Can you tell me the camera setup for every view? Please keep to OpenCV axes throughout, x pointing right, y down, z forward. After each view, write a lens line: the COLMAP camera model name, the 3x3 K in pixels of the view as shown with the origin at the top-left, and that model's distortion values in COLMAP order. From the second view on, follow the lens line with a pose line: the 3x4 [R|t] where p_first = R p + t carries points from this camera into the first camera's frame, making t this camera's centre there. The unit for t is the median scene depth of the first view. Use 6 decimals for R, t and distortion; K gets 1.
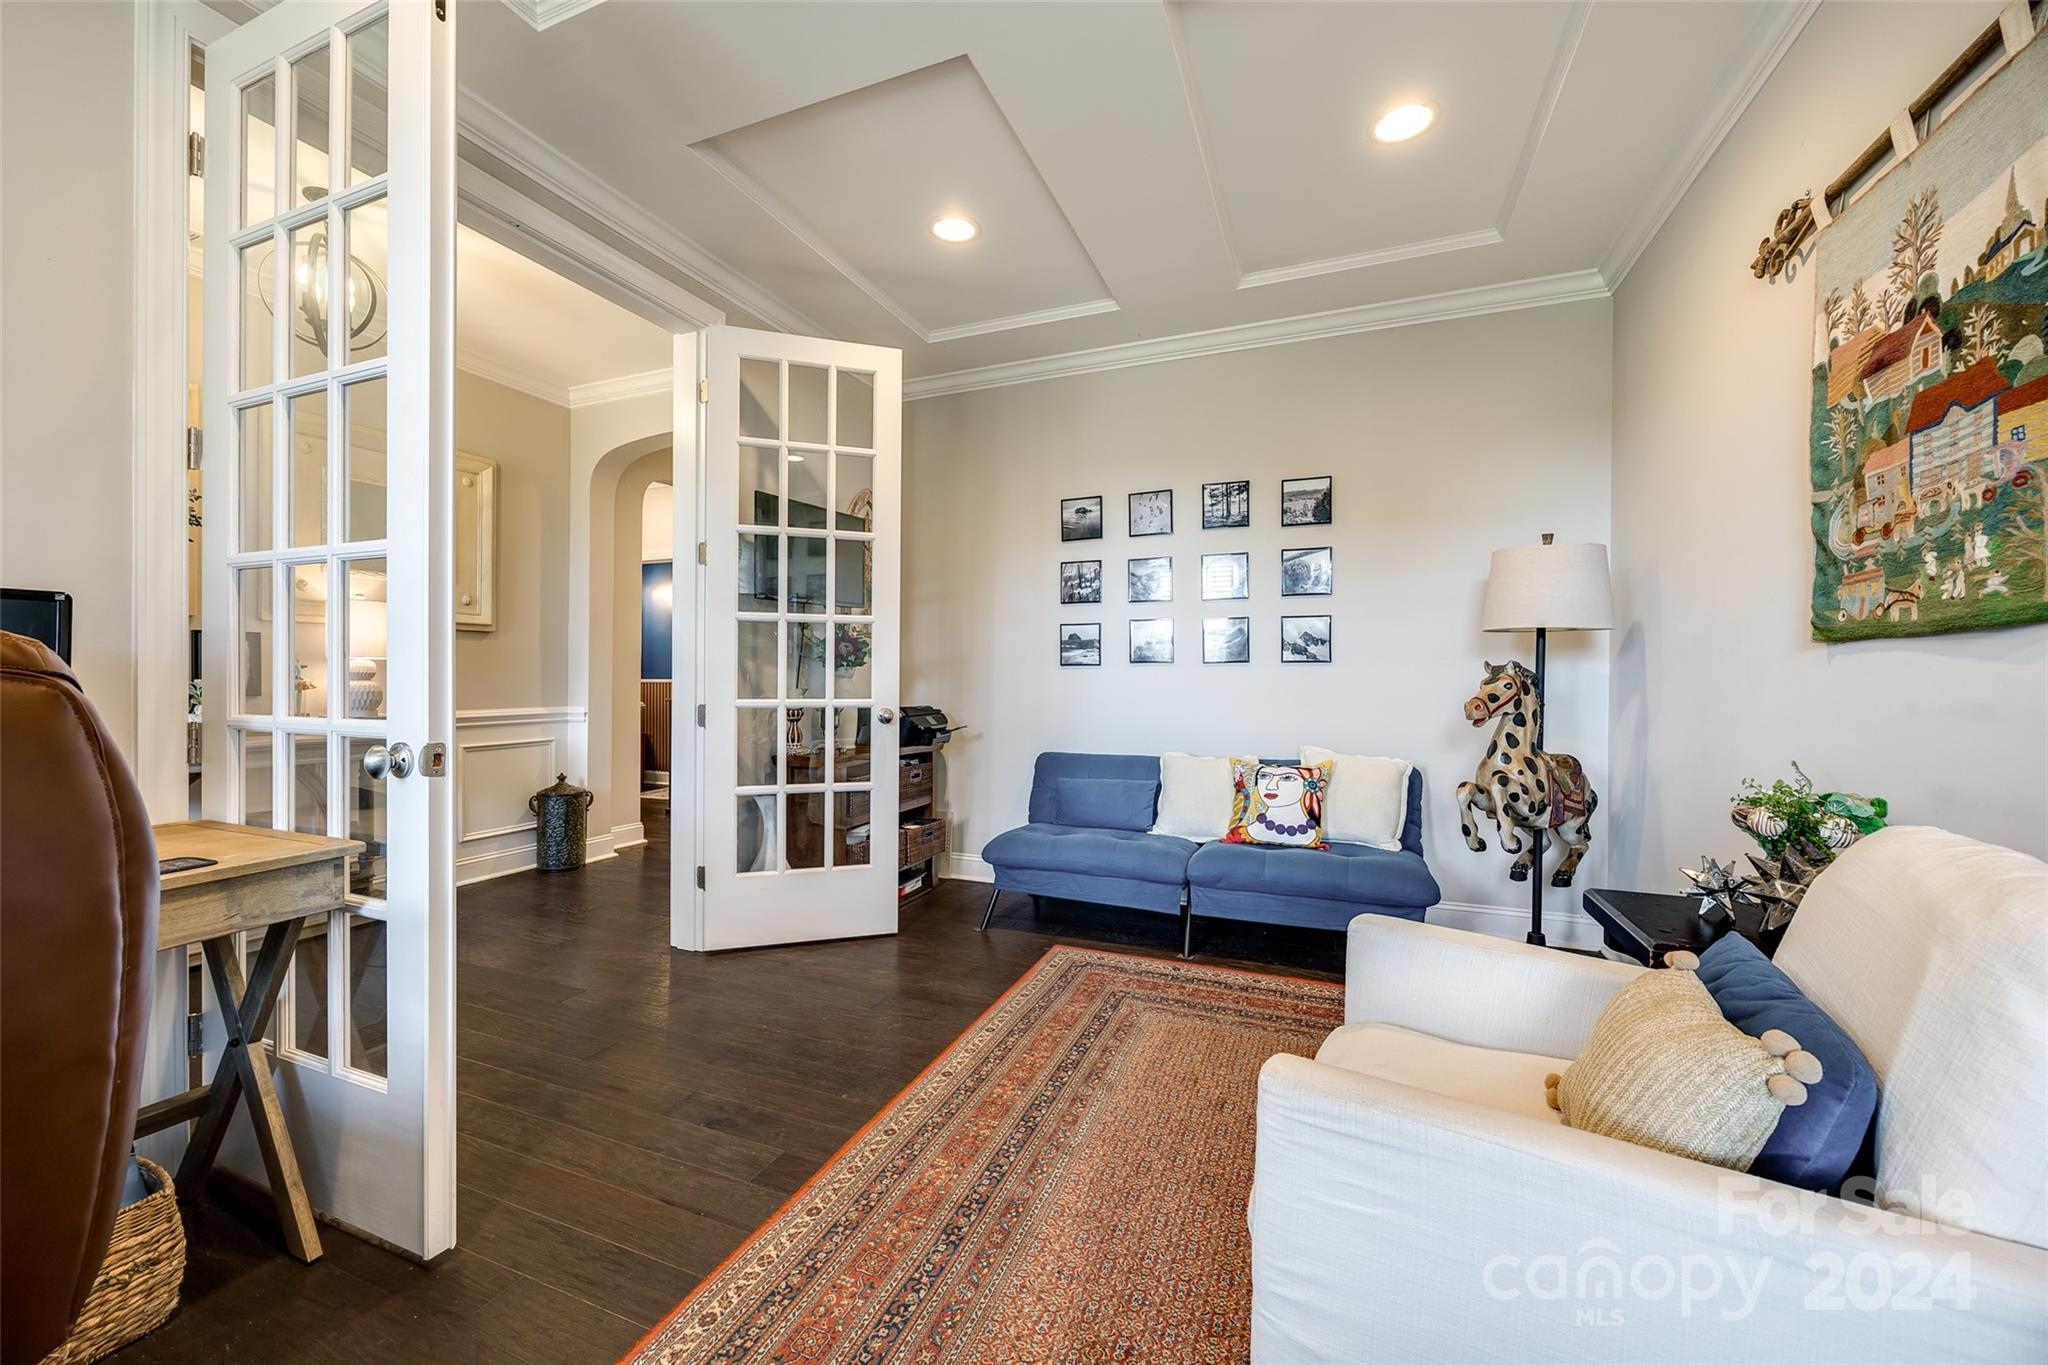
lens RADIAL K [[837.7, 0, 1024.6], [0, 837.7, 680.2], [0, 0, 1]] dist [-0.000003, -0.000003]
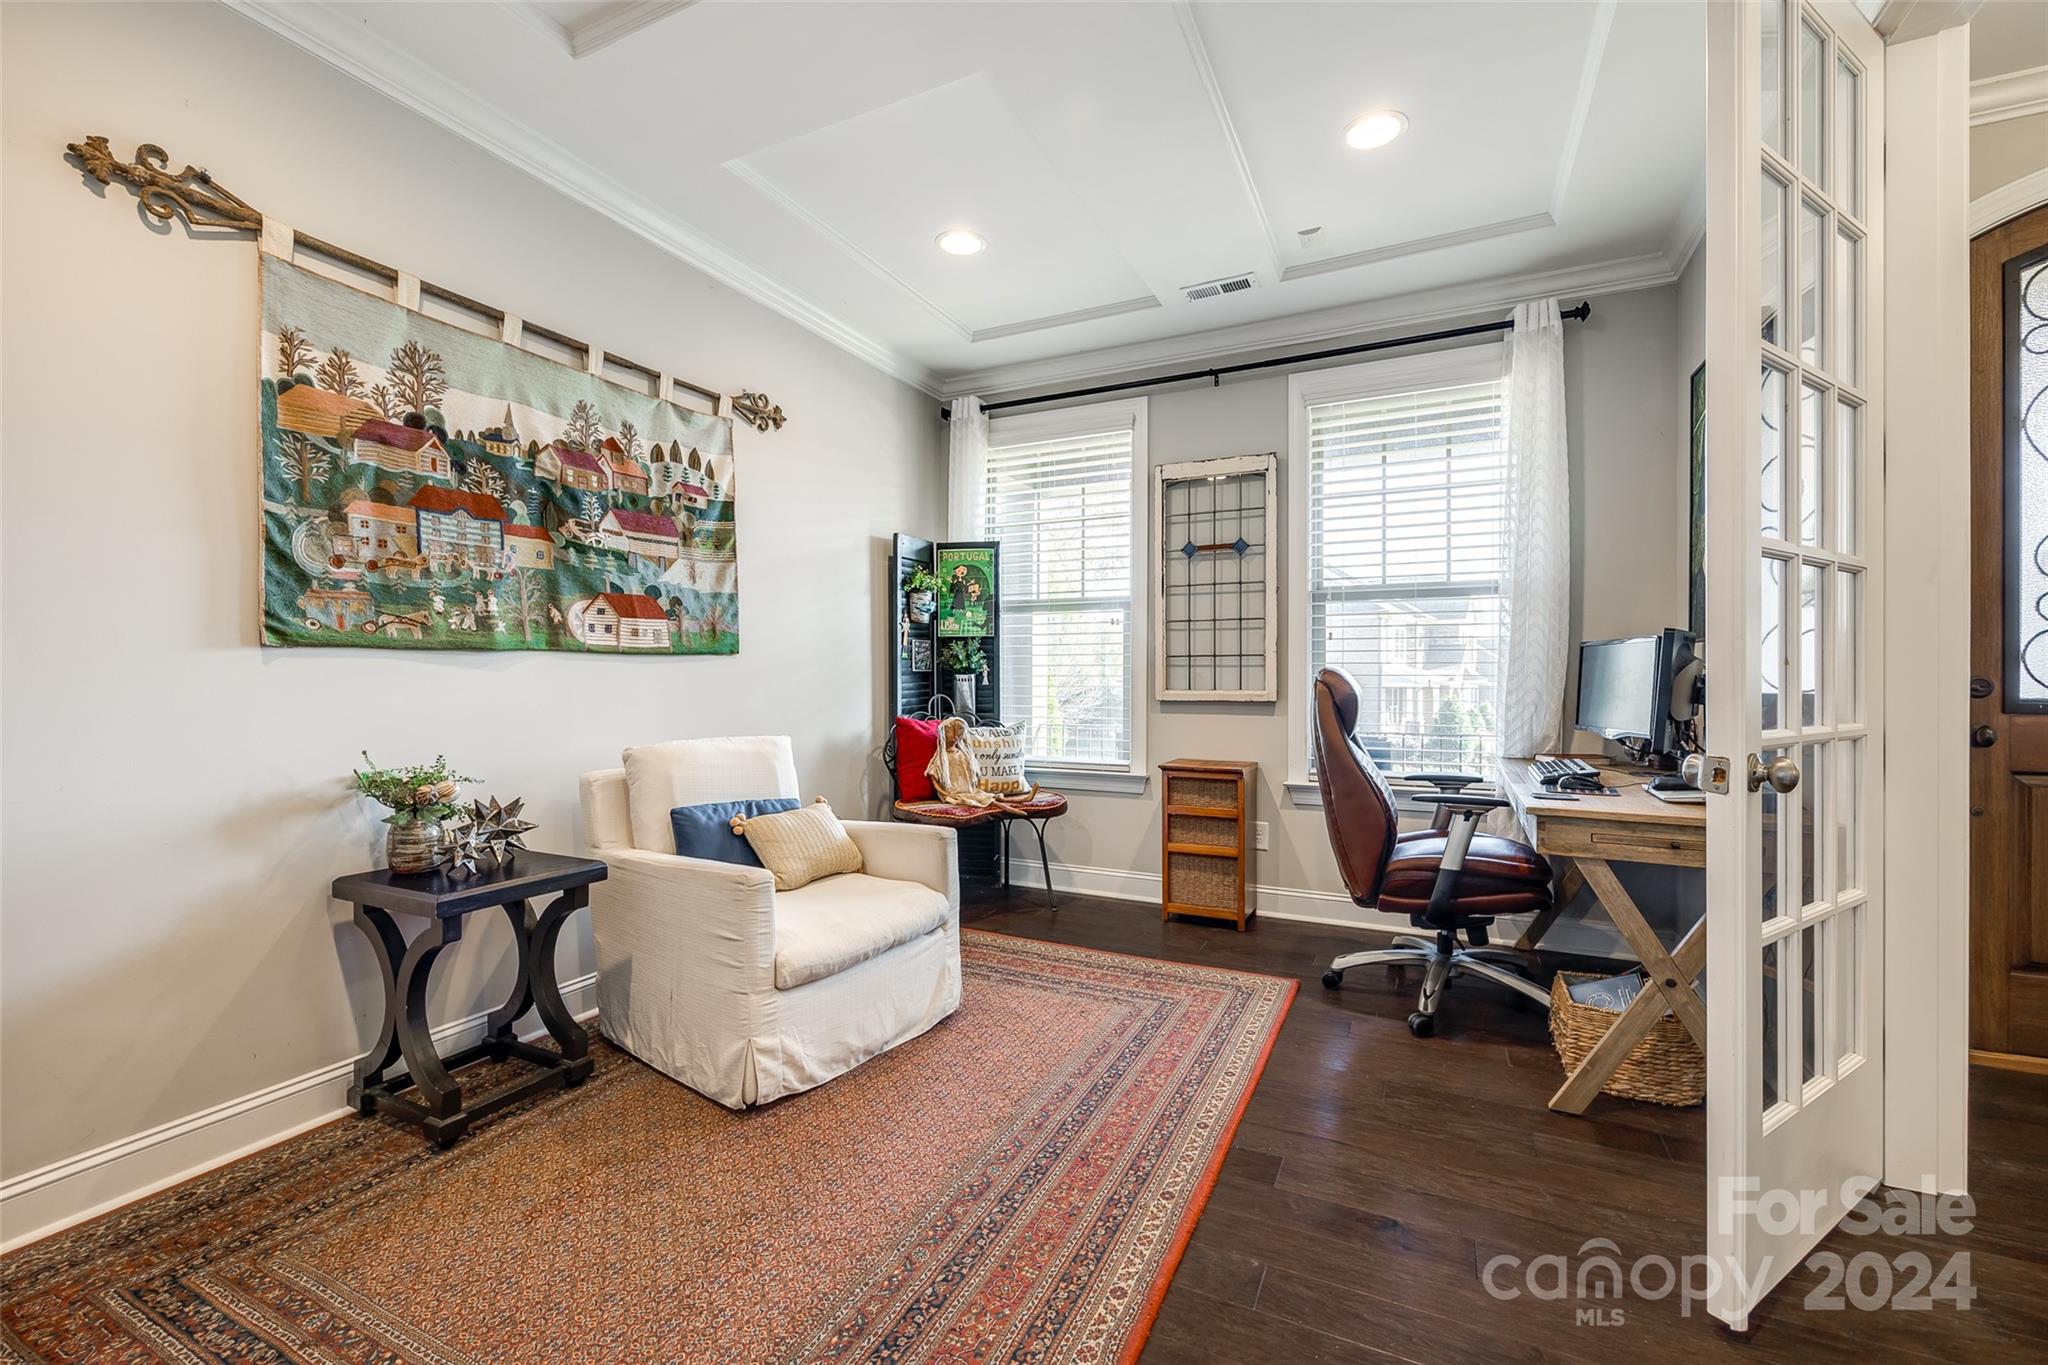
lens RADIAL K [[837.7, 0, 1022.3], [0, 837.7, 680.9], [0, 0, 1]] dist [-0.000003, -0.000003]
pose [[-0.996253, -0.004687, 0.086361, -0.090423], [-0.004295, 0.999980, 0.004723, -0.009555], [-0.086382, 0.004335, -0.996253, 2.150956]]
